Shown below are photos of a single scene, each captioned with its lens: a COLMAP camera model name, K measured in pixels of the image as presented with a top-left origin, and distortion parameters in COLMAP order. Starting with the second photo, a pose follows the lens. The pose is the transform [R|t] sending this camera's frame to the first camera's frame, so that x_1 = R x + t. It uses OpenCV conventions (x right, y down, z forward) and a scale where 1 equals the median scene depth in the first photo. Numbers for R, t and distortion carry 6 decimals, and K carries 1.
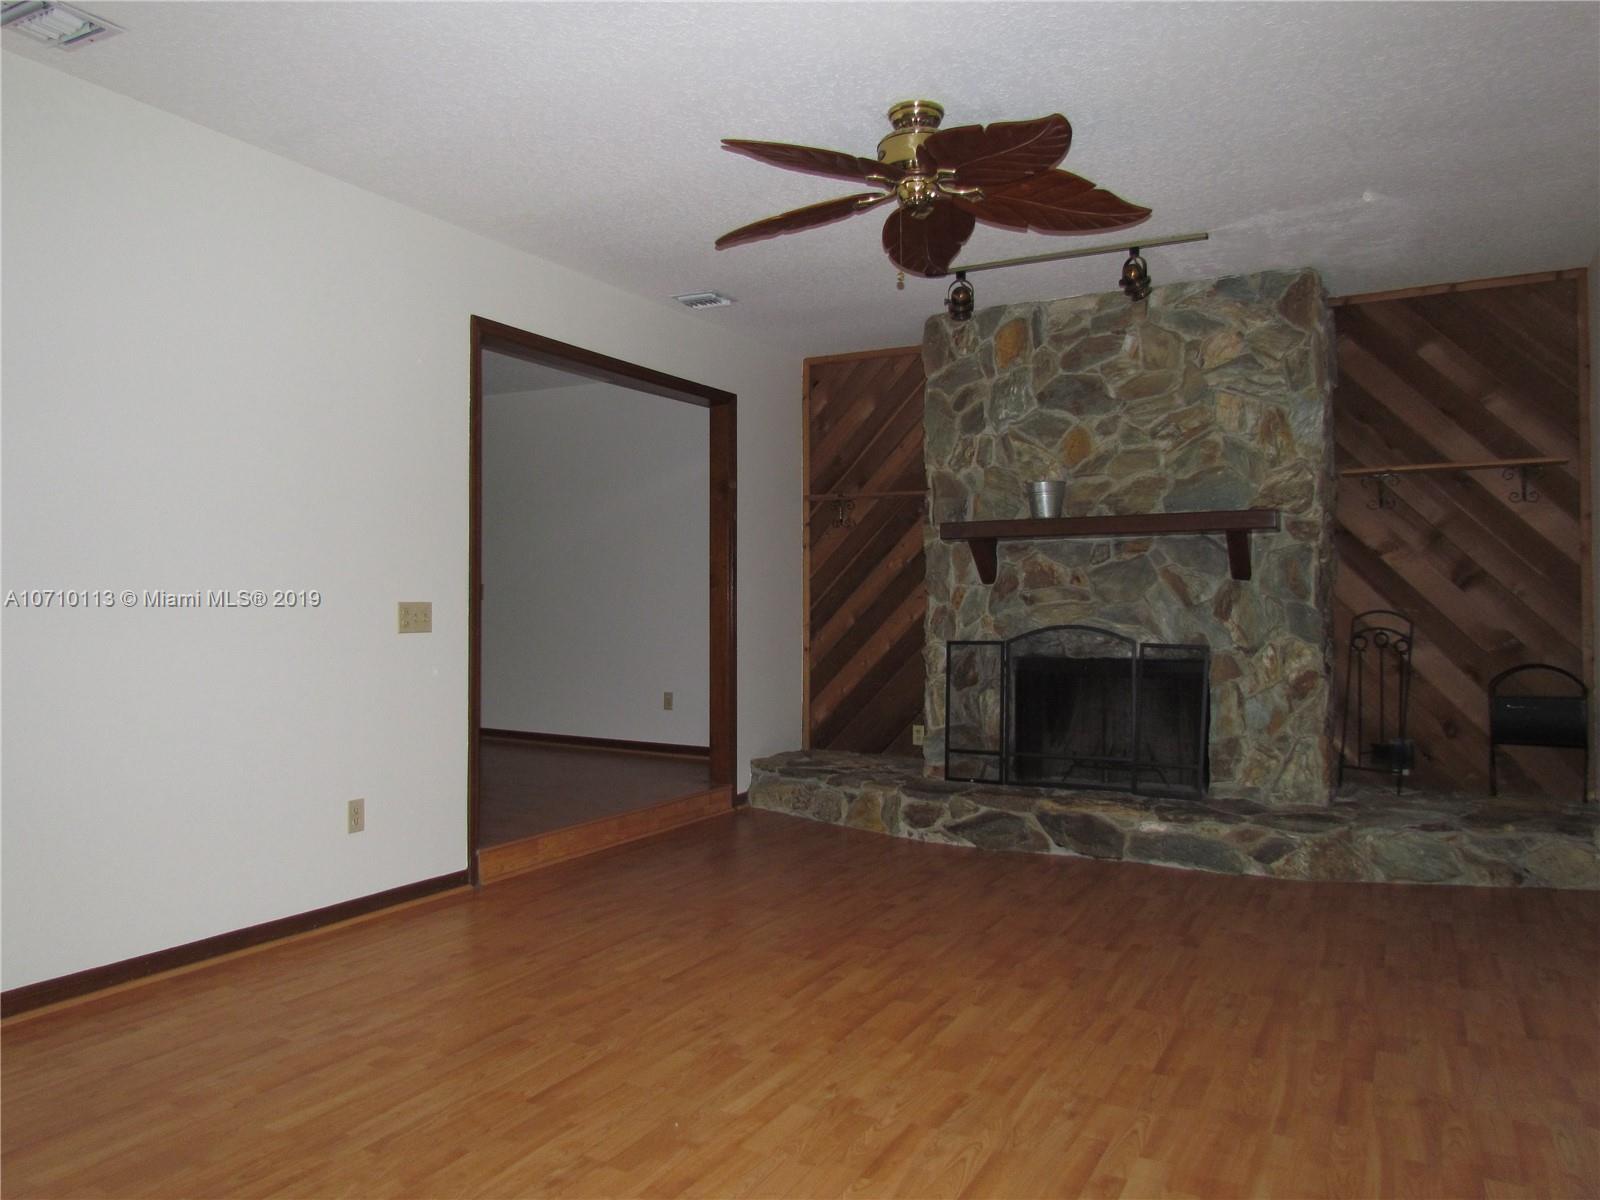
lens RADIAL K [[1126.5, 0, 793.8], [0, 1126.5, 592.6], [0, 0, 1]] dist [-0.037363, 0.019527]
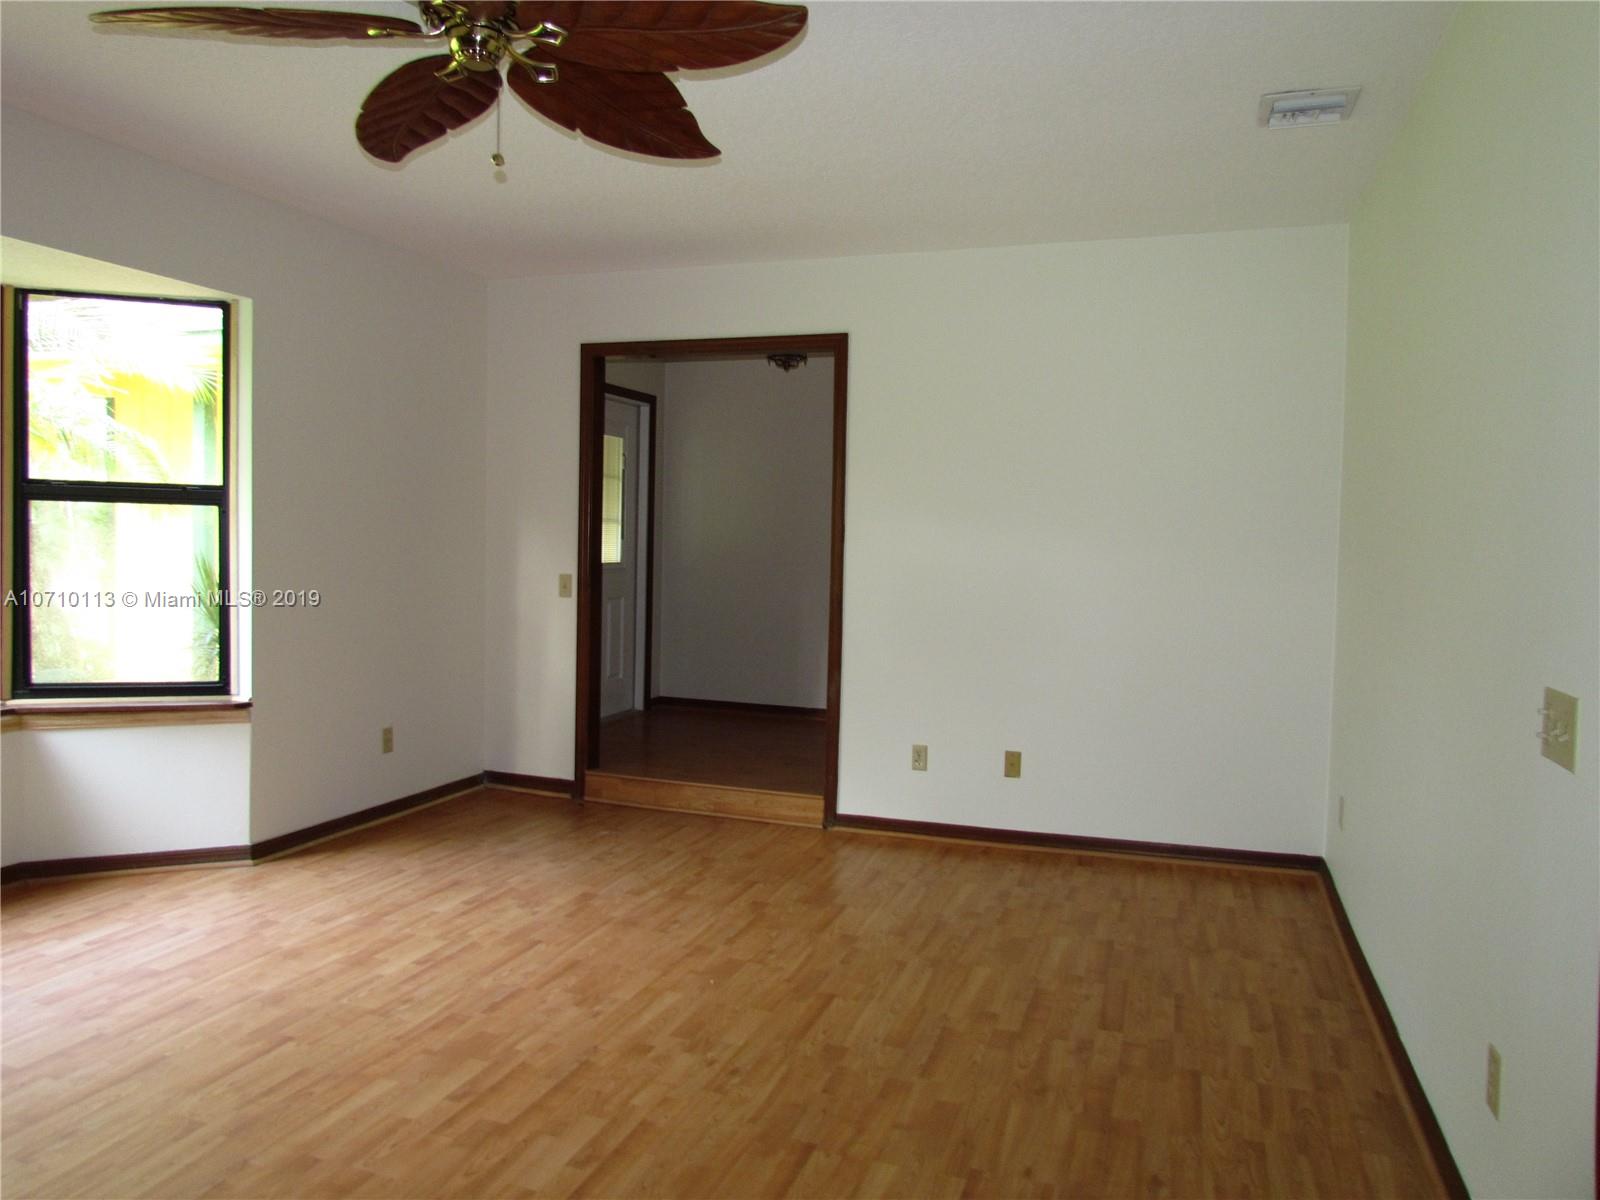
lens RADIAL K [[1126.5, 0, 806.1], [0, 1126.5, 600.2], [0, 0, 1]] dist [-0.037363, 0.019527]
pose [[-0.982604, -0.022959, -0.184290, 0.023372], [-0.032534, 0.998264, 0.049105, -0.034000], [0.182843, 0.054246, -0.981644, 1.147129]]
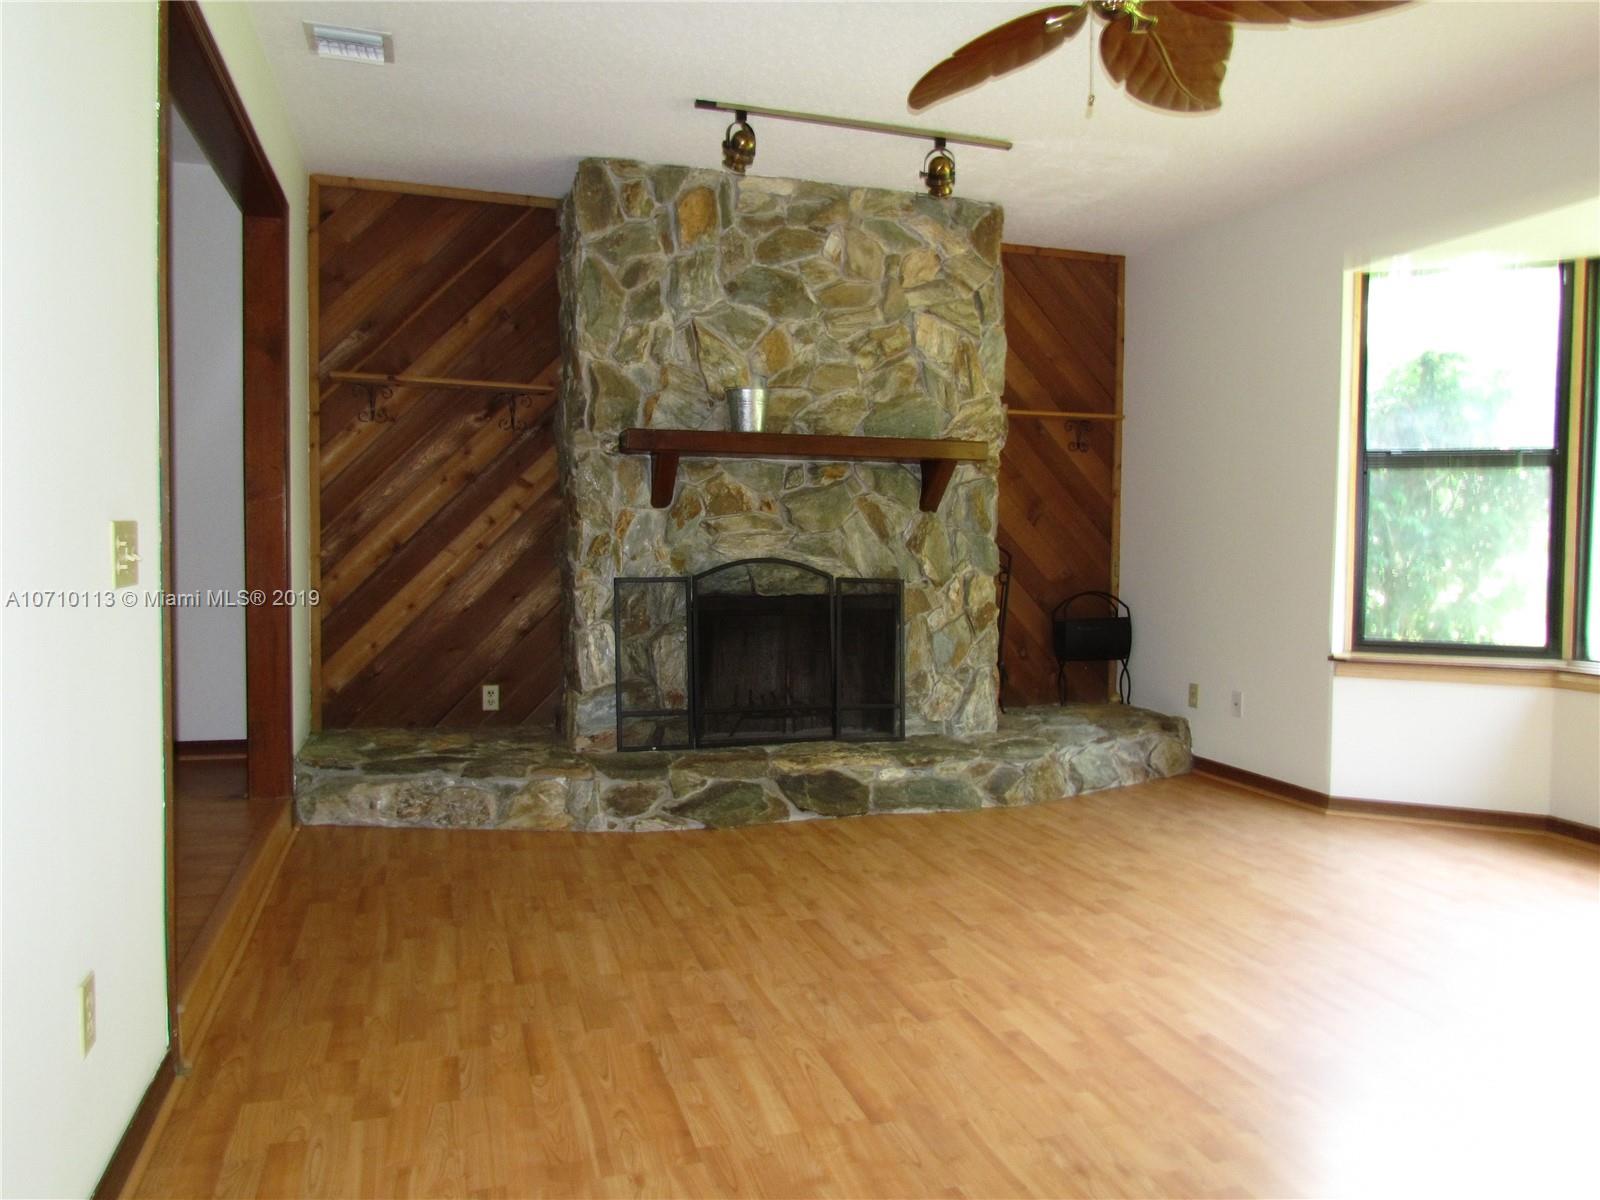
lens RADIAL K [[1126.5, 0, 798.1], [0, 1126.5, 597.5], [0, 0, 1]] dist [-0.037363, 0.019527]
pose [[0.689122, -0.027740, 0.724114, -0.401024], [-0.021561, 0.998040, 0.058753, 0.008230], [-0.724324, -0.056100, 0.687173, 0.410675]]
